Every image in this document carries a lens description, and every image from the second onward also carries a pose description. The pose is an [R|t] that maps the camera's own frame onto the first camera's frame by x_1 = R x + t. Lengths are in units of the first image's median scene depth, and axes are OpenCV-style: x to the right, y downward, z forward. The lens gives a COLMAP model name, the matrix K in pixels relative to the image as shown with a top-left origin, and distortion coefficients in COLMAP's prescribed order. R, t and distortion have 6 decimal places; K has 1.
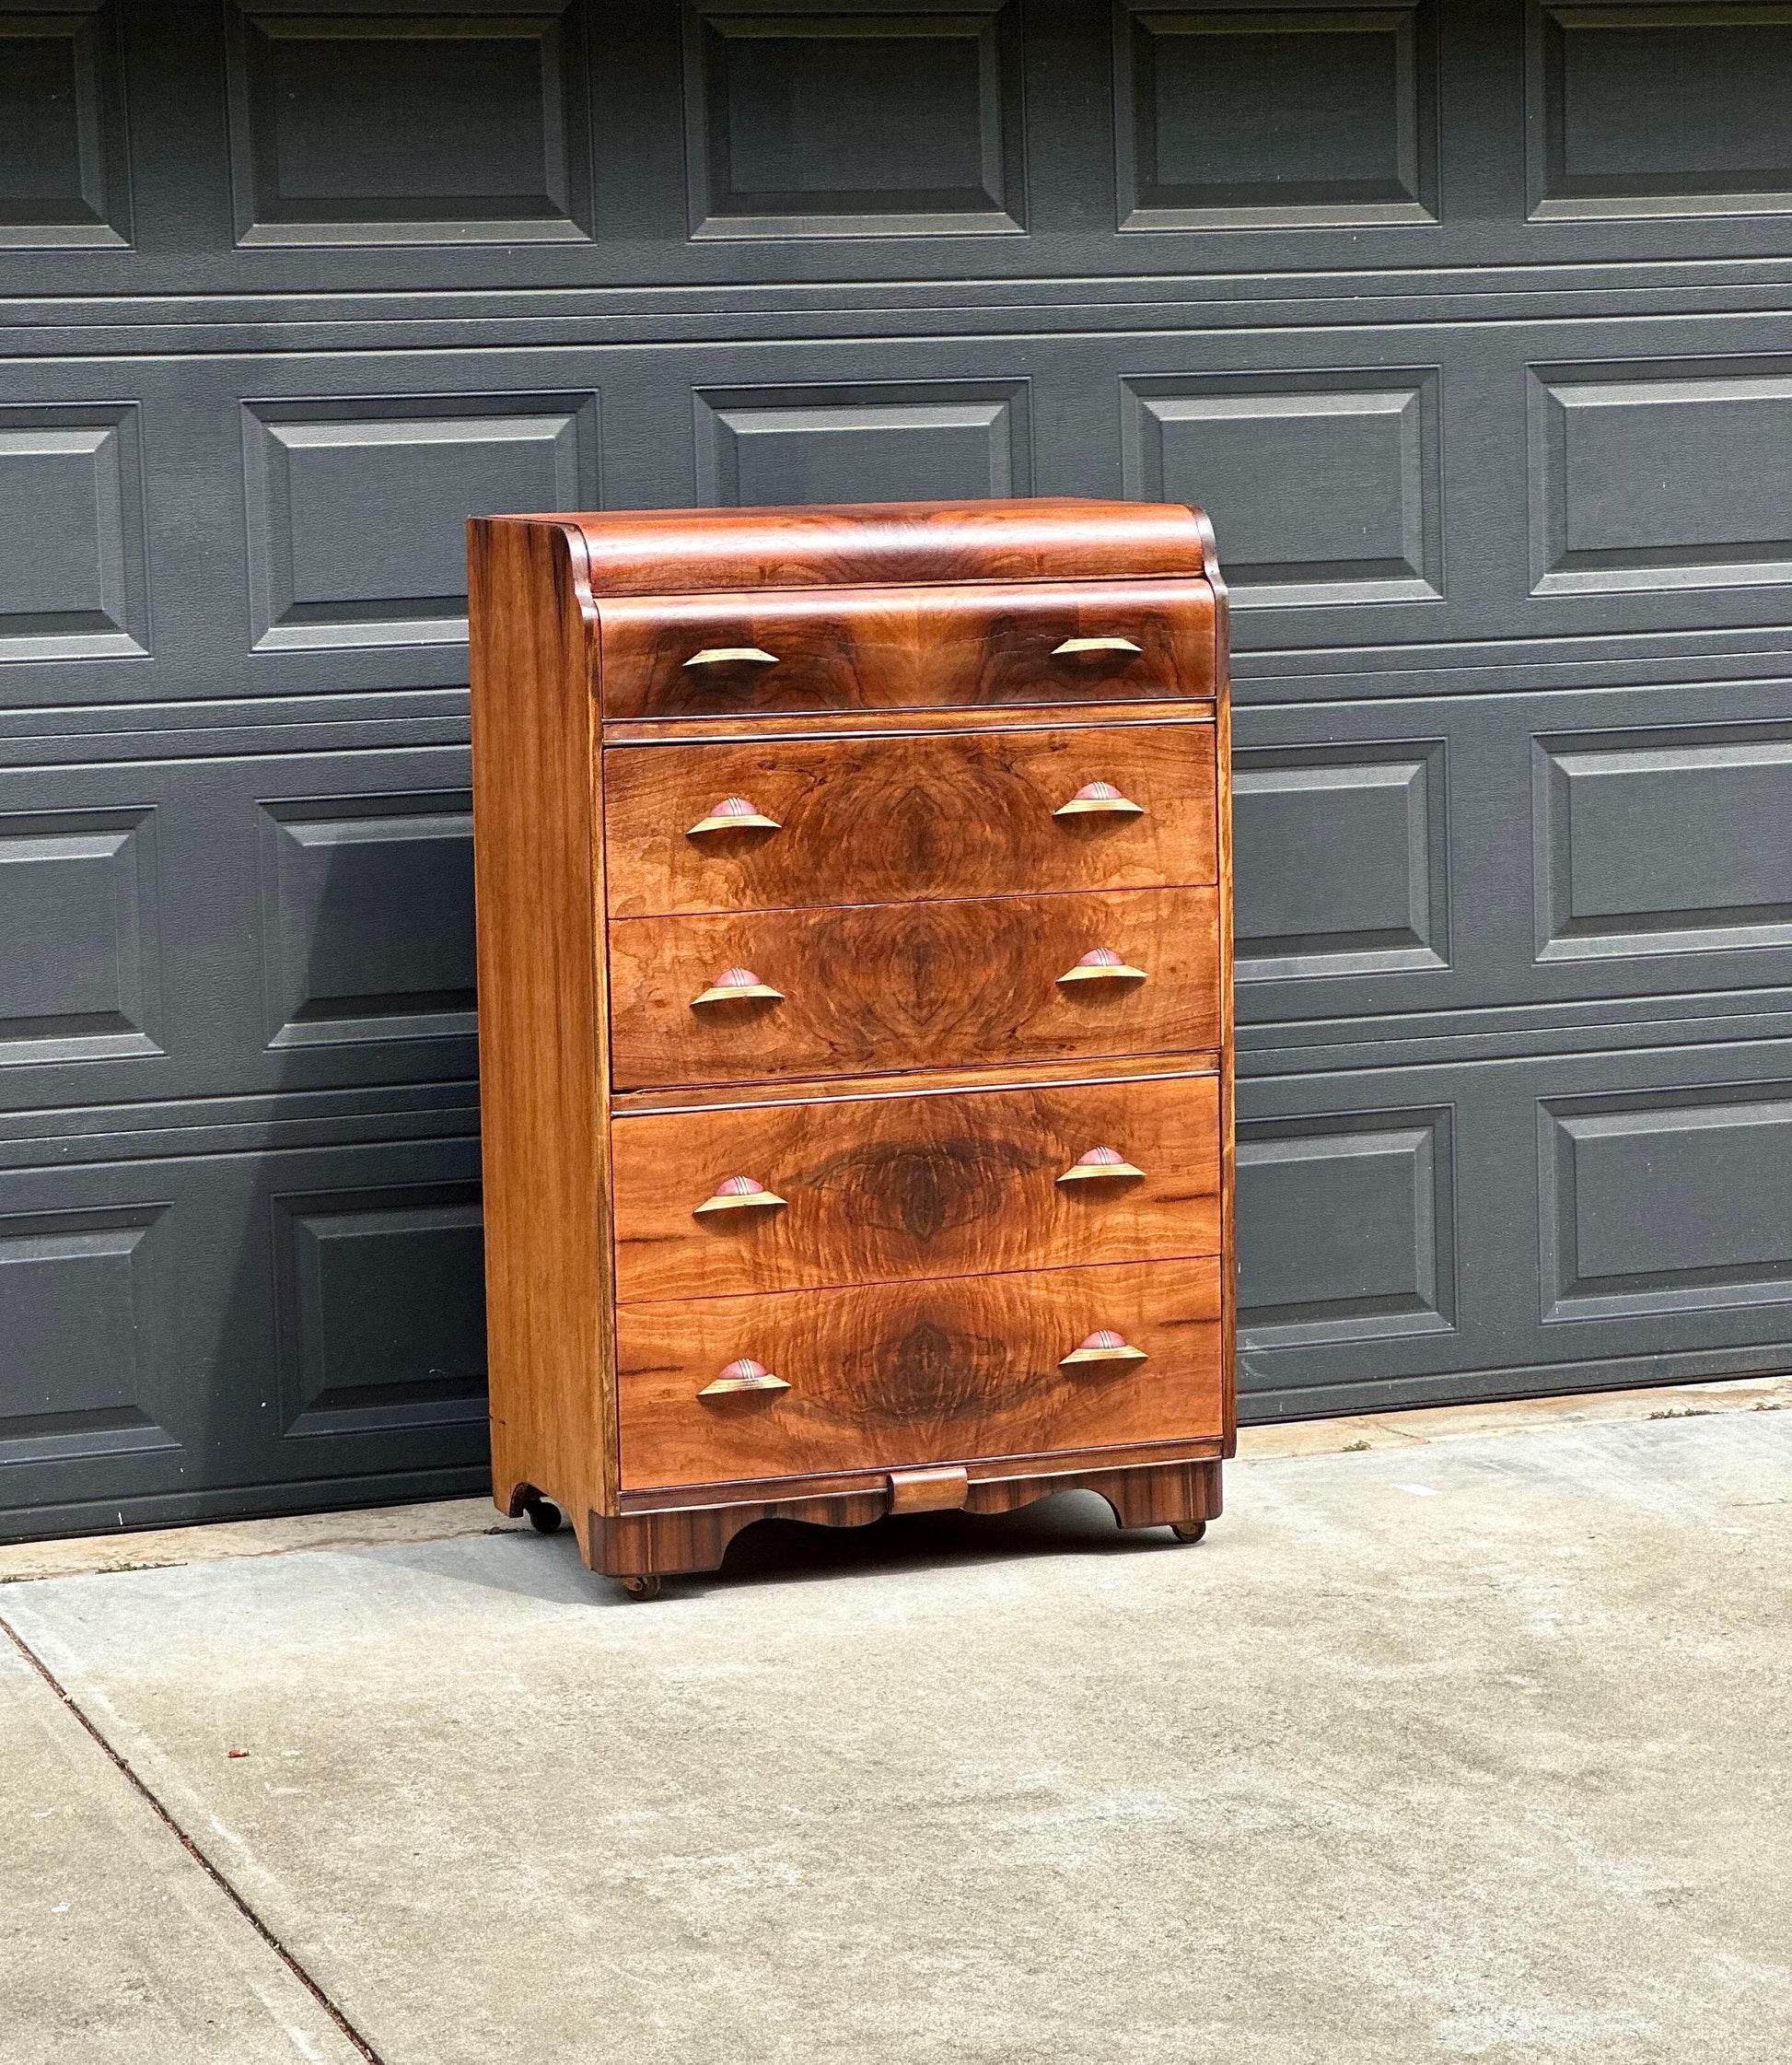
lens RADIAL K [[5663.5, 0, 898.1], [0, 5663.5, 1022.1], [0, 0, 1]] dist [-0.110090, 0.000000]
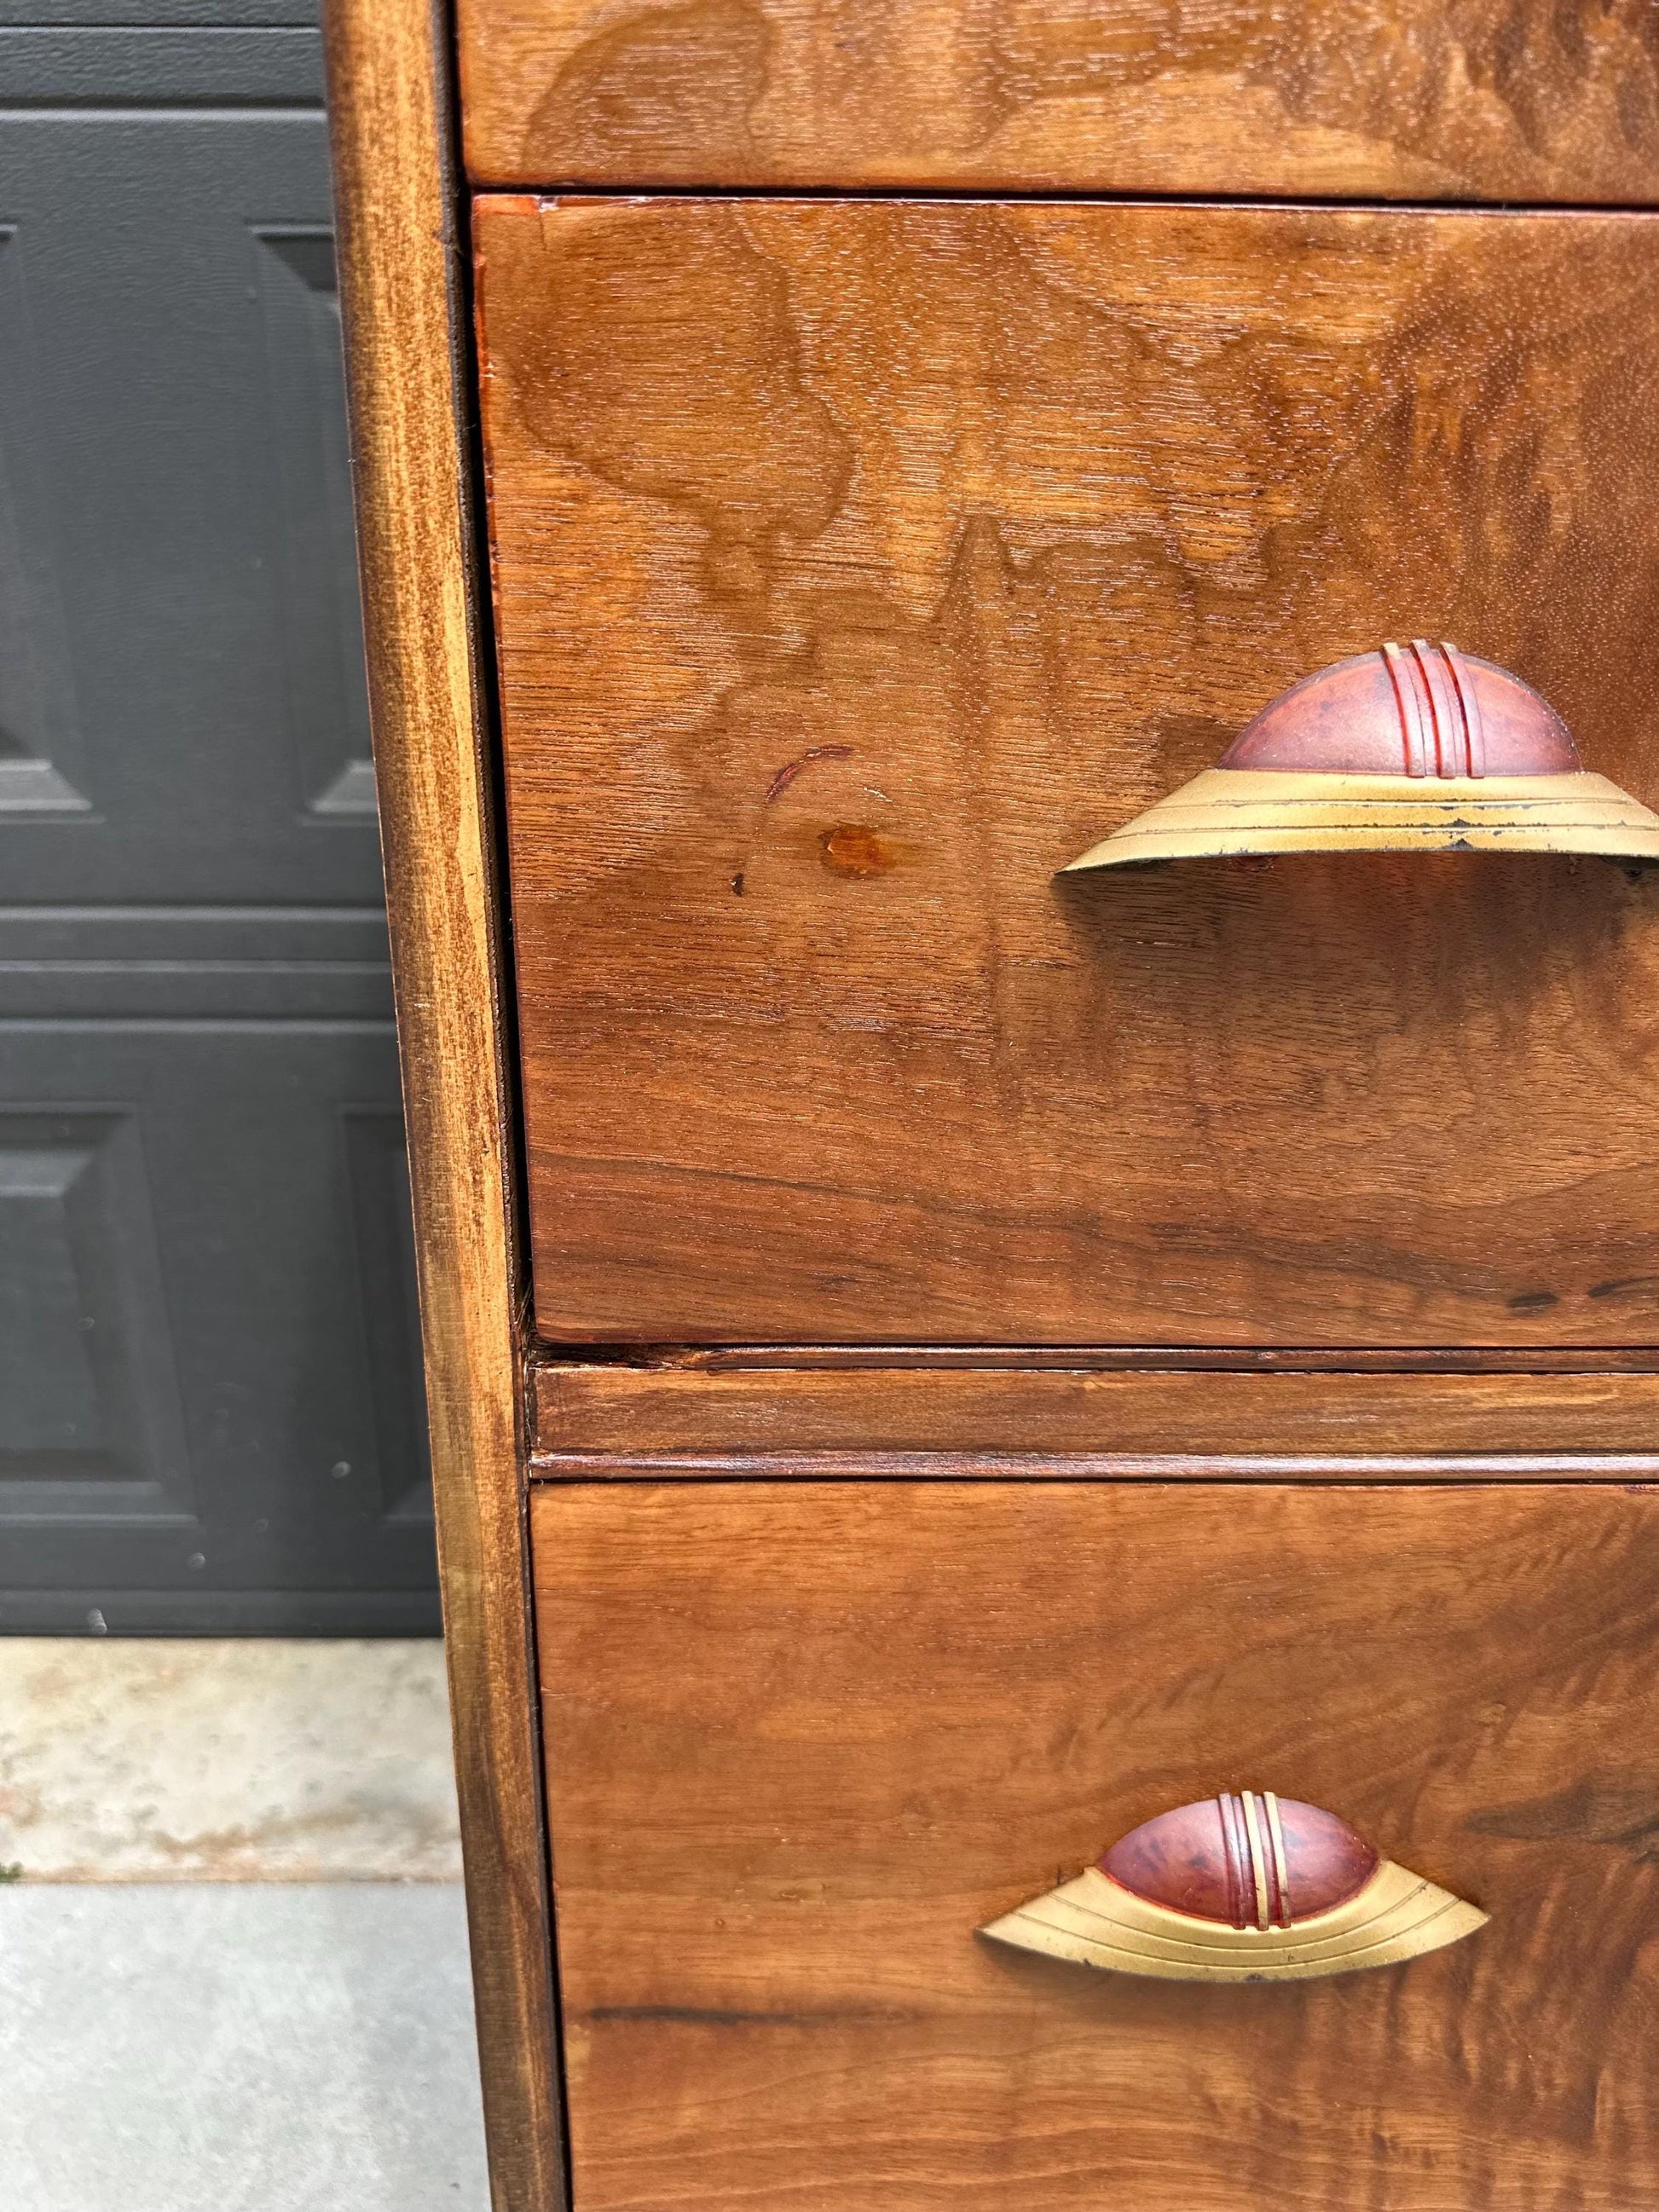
lens RADIAL K [[1614.4, 0, 805.8], [0, 1614.4, 1136.2], [0, 0, 1]] dist [0.003224, -0.027425]
pose [[0.940836, 0.146087, -0.305754, -0.028437], [-0.068575, 0.965712, 0.250397, -0.006469], [0.331850, -0.214615, 0.918594, 0.941988]]
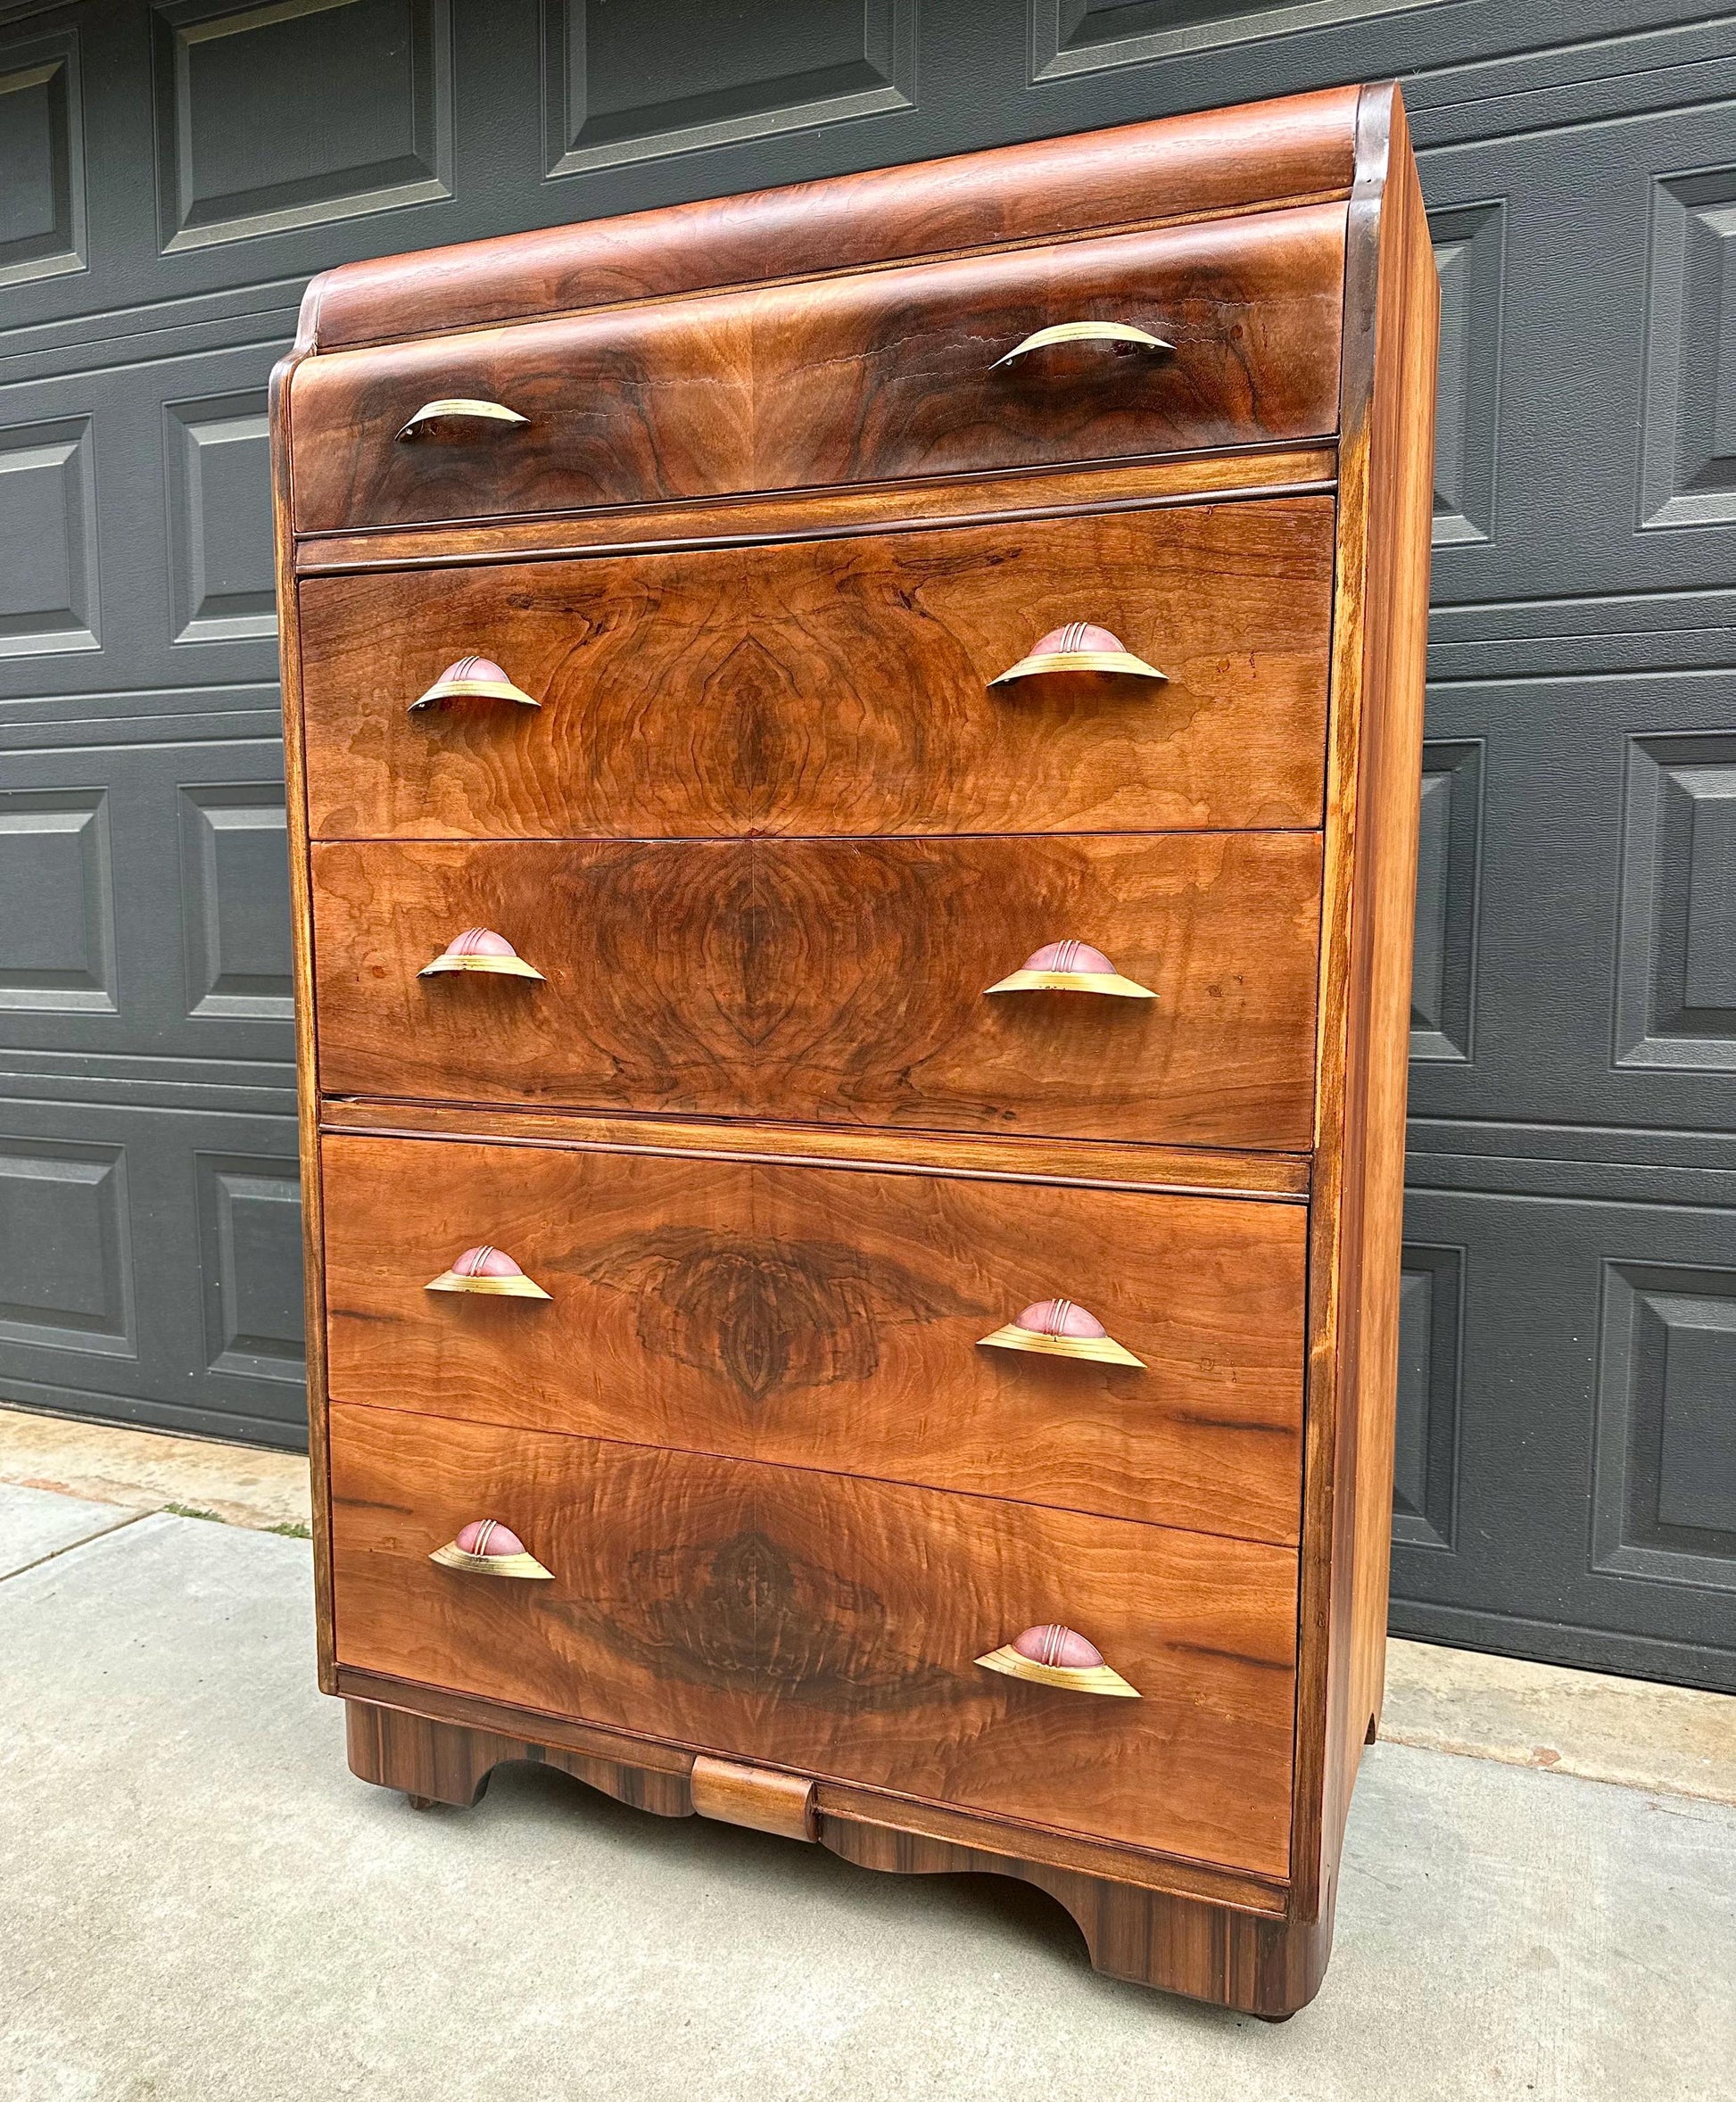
lens RADIAL K [[1618.6, 0, 865.5], [0, 1618.6, 1068.4], [0, 0, 1]] dist [0.118395, -0.176977]
pose [[0.726712, 0.096353, -0.680152, 0.130083], [-0.096950, 0.994590, 0.037311, -0.004656], [0.680067, 0.038826, 0.732121, 0.882666]]
